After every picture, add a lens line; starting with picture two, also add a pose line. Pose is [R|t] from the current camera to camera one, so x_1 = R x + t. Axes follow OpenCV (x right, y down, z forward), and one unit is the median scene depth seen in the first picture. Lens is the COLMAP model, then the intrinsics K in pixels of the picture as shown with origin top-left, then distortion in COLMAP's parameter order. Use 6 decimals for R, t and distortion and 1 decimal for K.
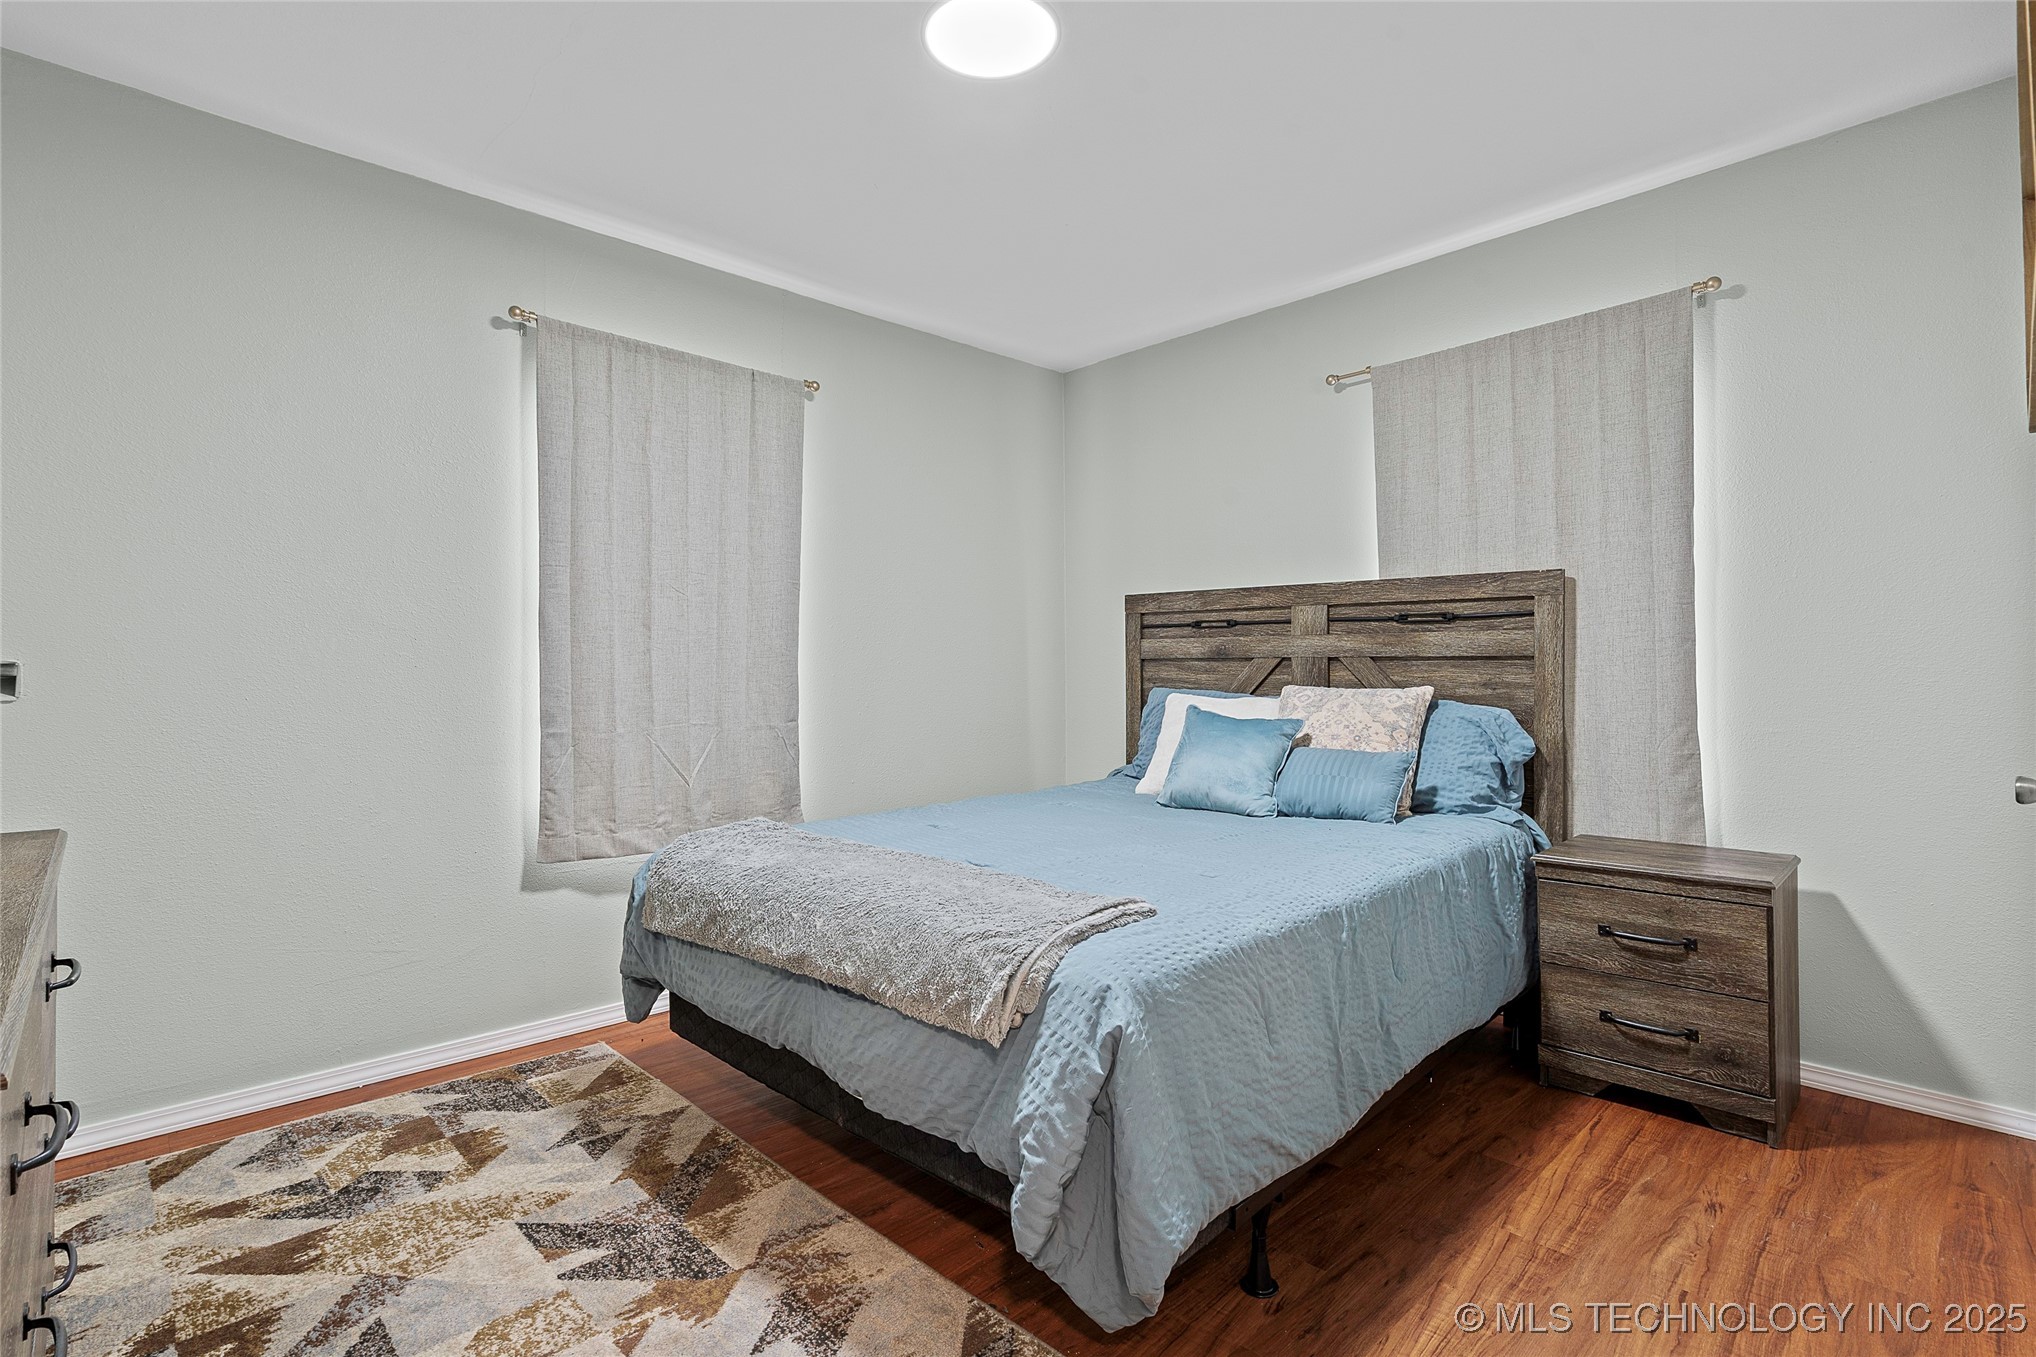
lens RADIAL K [[942.6, 0, 1018.0], [0, 942.6, 678.5], [0, 0, 1]] dist [0.000105, 0.000152]
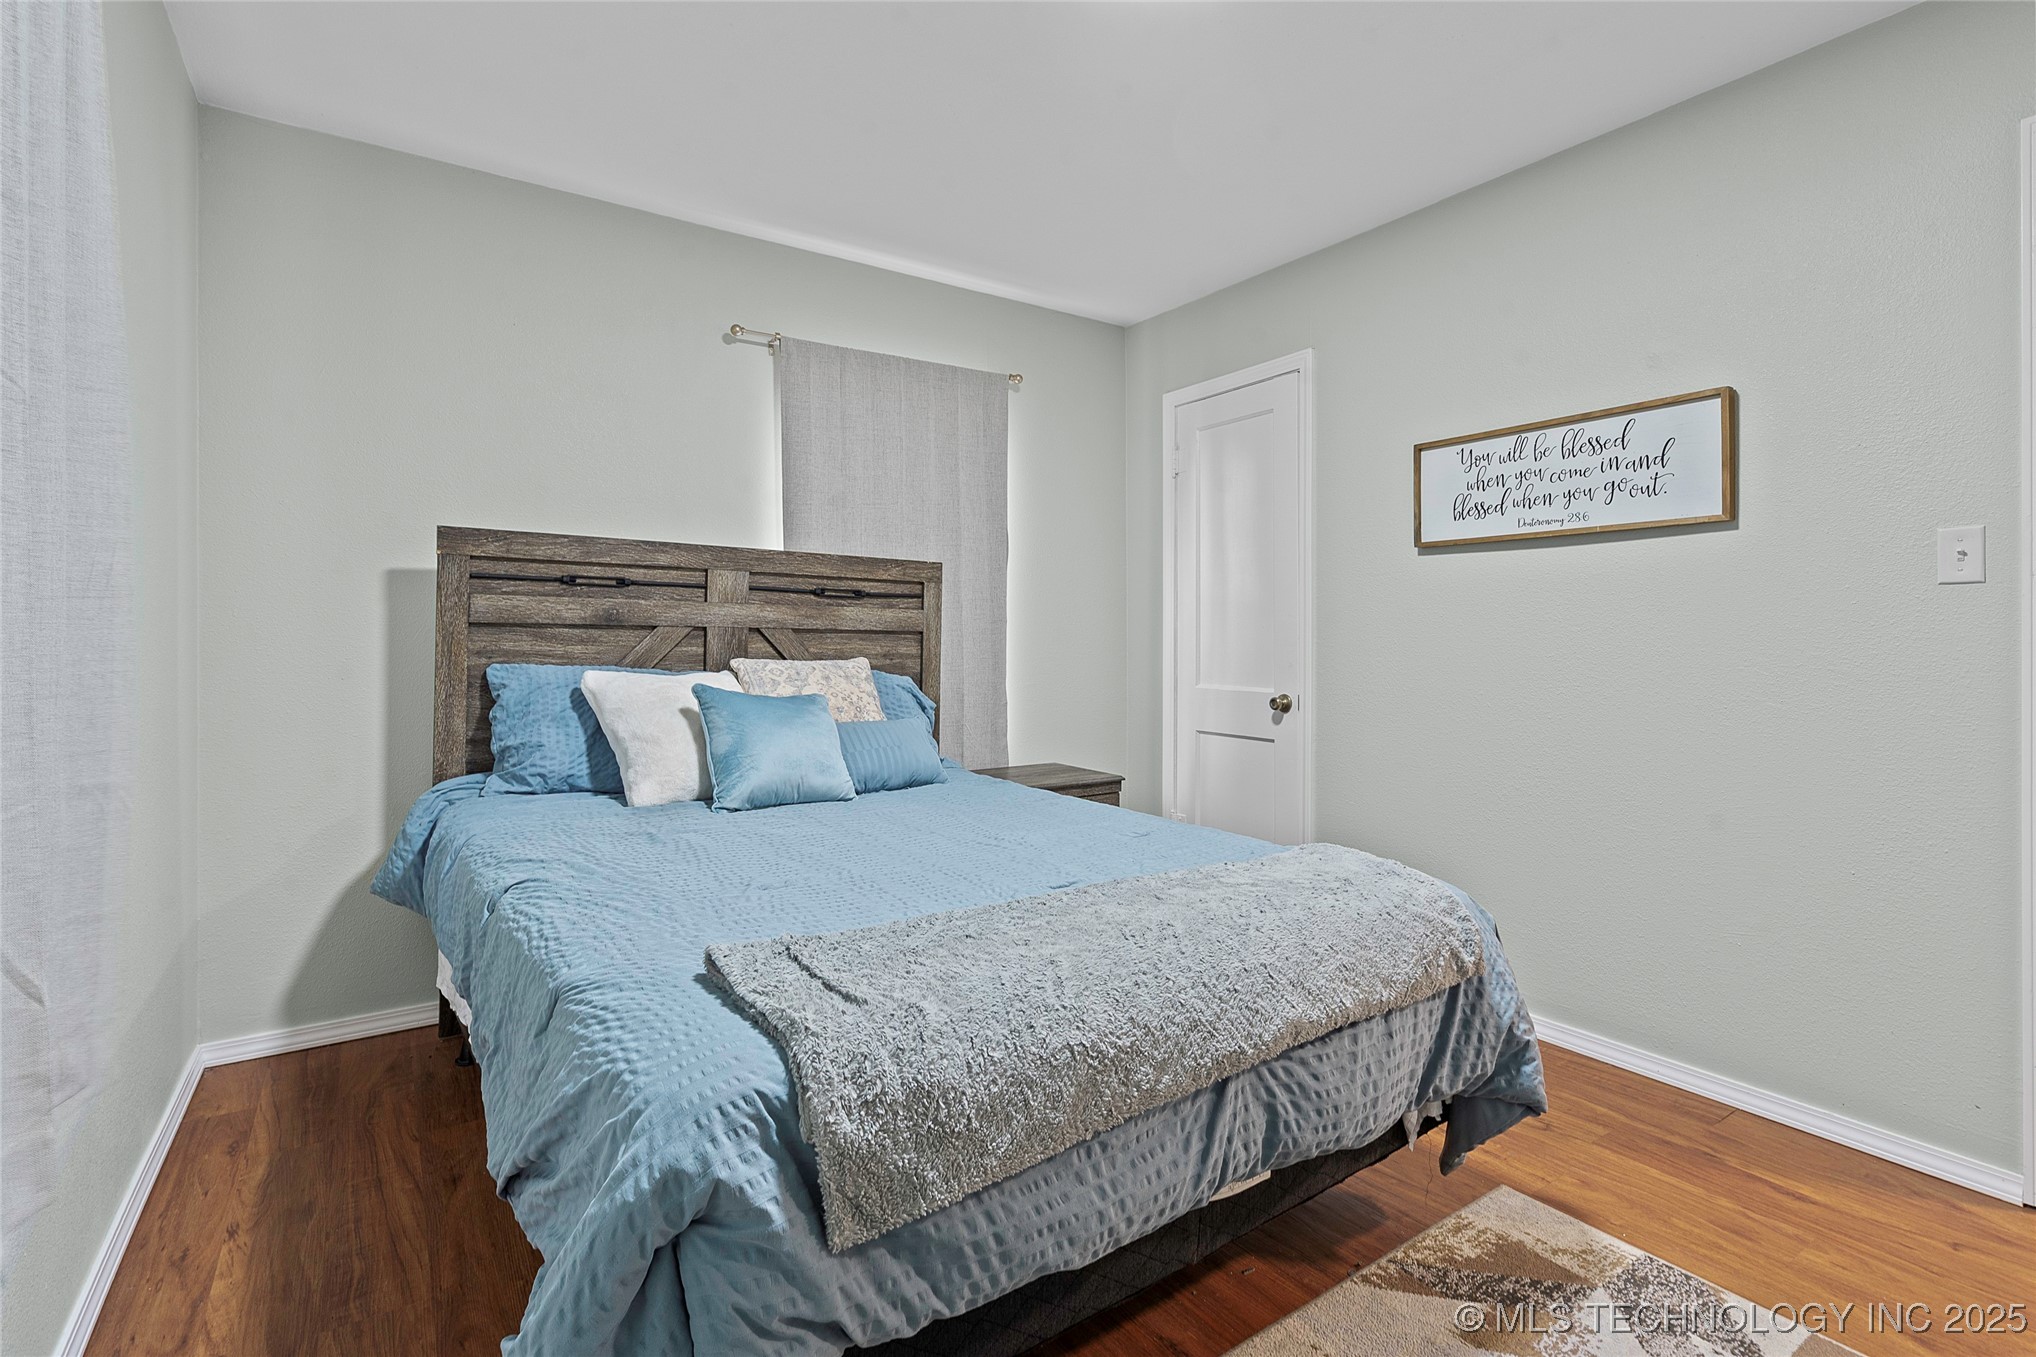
lens RADIAL K [[938.8, 0, 1009.5], [0, 938.8, 637.7], [0, 0, 1]] dist [0.000613, 0.000105]
pose [[0.197946, 0.005838, 0.980195, -0.542323], [-0.001591, 0.999983, -0.005635, -0.008022], [-0.980212, -0.000444, 0.197952, 0.571783]]
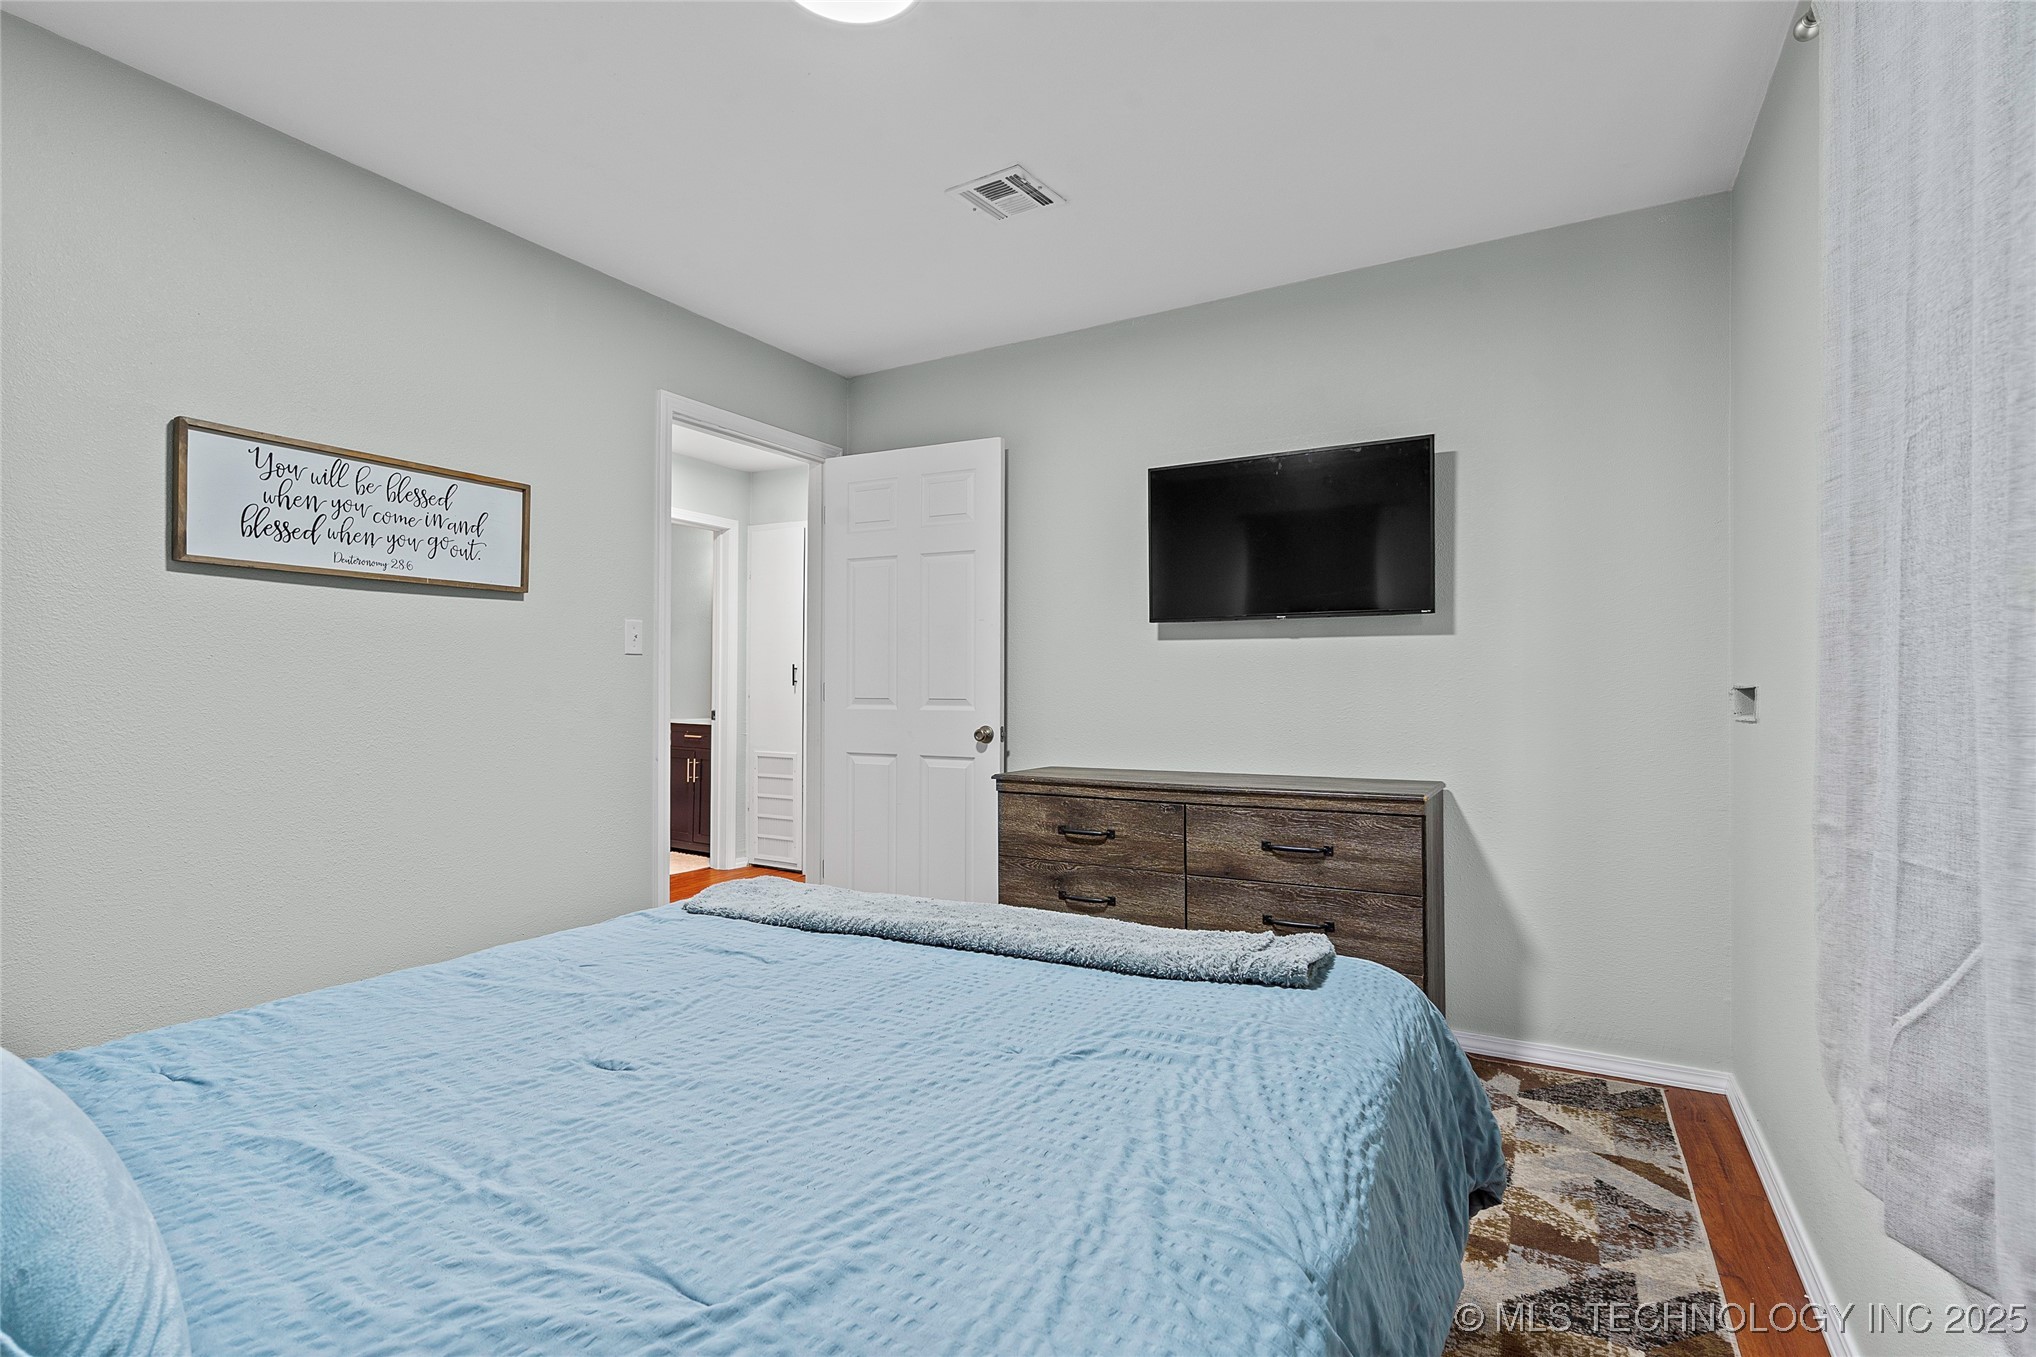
lens RADIAL K [[945.5, 0, 1018.0], [0, 945.5, 678.5], [0, 0, 1]] dist [-0.003202, -0.000166]
pose [[-0.969390, 0.000064, -0.245528, 0.021504], [0.003315, 0.999912, -0.012830, -0.008968], [0.245506, -0.013252, -0.969305, 1.136448]]
